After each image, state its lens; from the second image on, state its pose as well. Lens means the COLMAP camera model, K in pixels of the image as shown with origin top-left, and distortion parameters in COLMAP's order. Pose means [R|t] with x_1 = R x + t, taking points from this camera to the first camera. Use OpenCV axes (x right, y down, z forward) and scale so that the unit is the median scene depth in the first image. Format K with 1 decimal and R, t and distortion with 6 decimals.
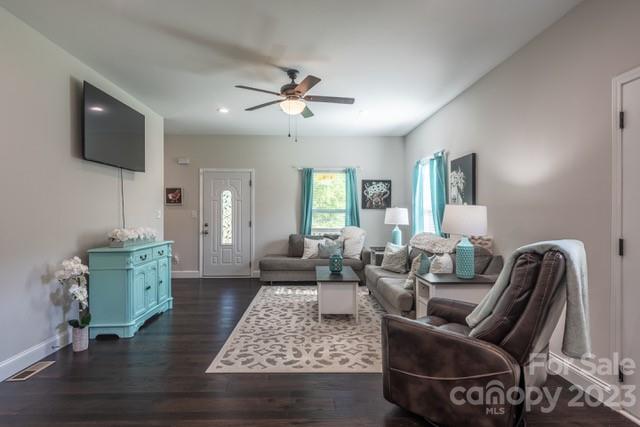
lens RADIAL K [[350.1, 0, 318.4], [0, 350.1, 212.7], [0, 0, 1]] dist [0.020890, -0.001469]
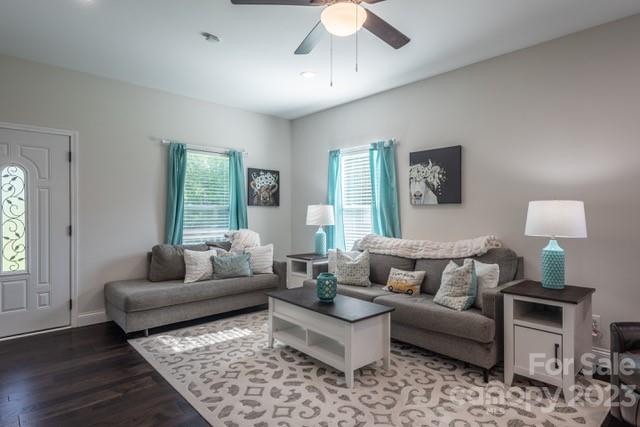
lens RADIAL K [[350.1, 0, 318.4], [0, 350.1, 212.7], [0, 0, 1]] dist [0.020890, -0.001469]
pose [[0.763450, -0.001094, 0.645866, -0.274694], [-0.002028, 0.999990, 0.004091, 0.000665], [-0.645864, -0.004433, 0.763439, 0.349659]]
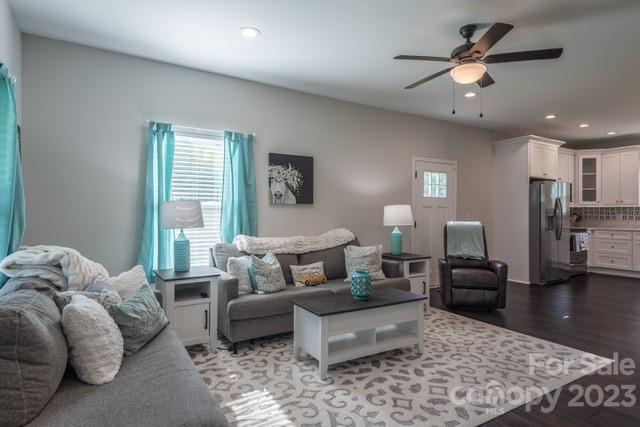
lens RADIAL K [[350.1, 0, 318.4], [0, 350.1, 212.7], [0, 0, 1]] dist [0.020890, -0.001469]
pose [[-0.477166, -0.004306, 0.878803, -0.353059], [-0.008225, 0.999966, 0.000434, 0.004324], [-0.878775, -0.007021, -0.477185, 0.976365]]
